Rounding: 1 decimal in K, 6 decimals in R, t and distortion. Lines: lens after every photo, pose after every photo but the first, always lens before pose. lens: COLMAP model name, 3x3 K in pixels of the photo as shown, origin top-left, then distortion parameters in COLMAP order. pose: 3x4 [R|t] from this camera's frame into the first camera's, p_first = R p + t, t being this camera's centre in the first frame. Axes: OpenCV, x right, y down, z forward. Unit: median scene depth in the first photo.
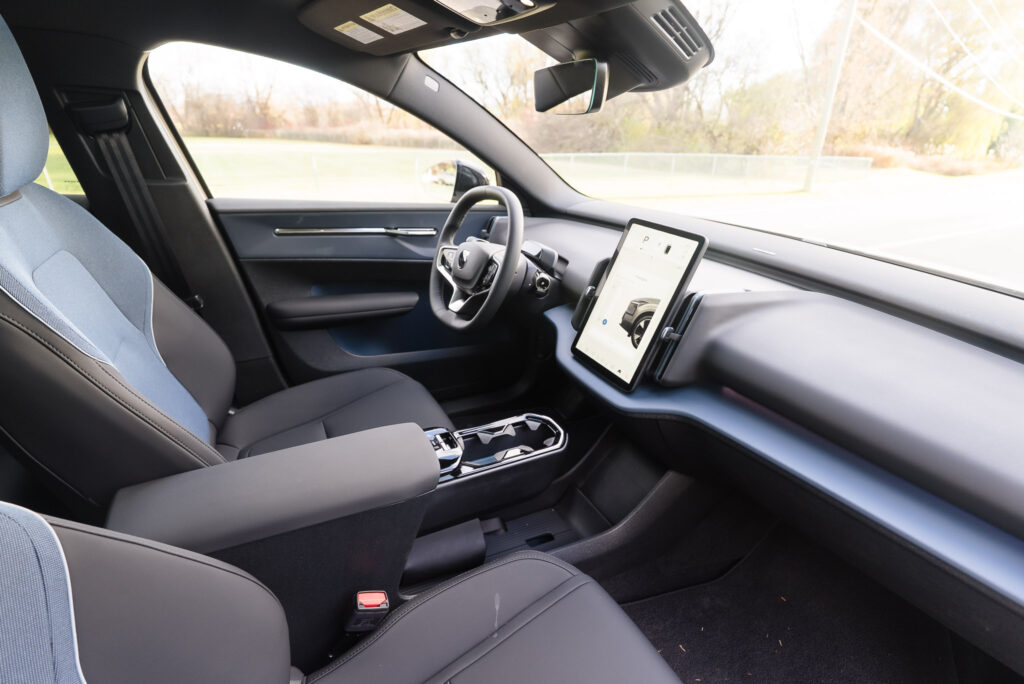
lens RADIAL K [[499.7, 0, 512.0], [0, 499.7, 342.0], [0, 0, 1]] dist [0.001079, 0.000216]
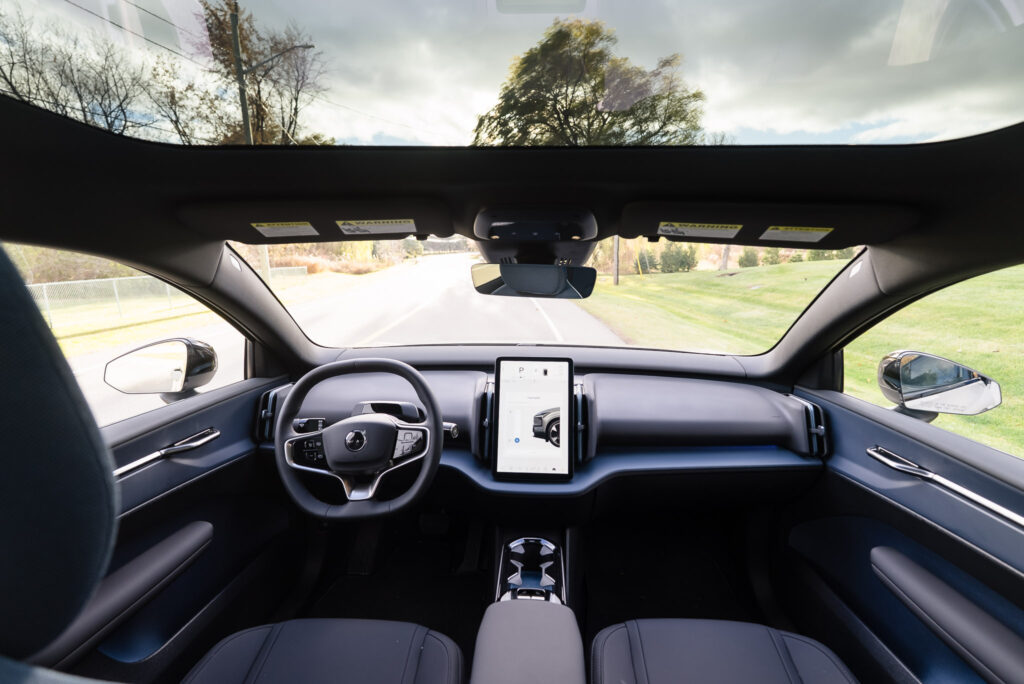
lens RADIAL K [[499.7, 0, 512.0], [0, 499.7, 342.0], [0, 0, 1]] dist [0.001079, 0.000216]
pose [[0.501260, -0.199310, 0.842030, -0.819327], [0.363580, 0.931554, 0.004061, -0.278143], [-0.785206, 0.304110, 0.539416, 0.268862]]
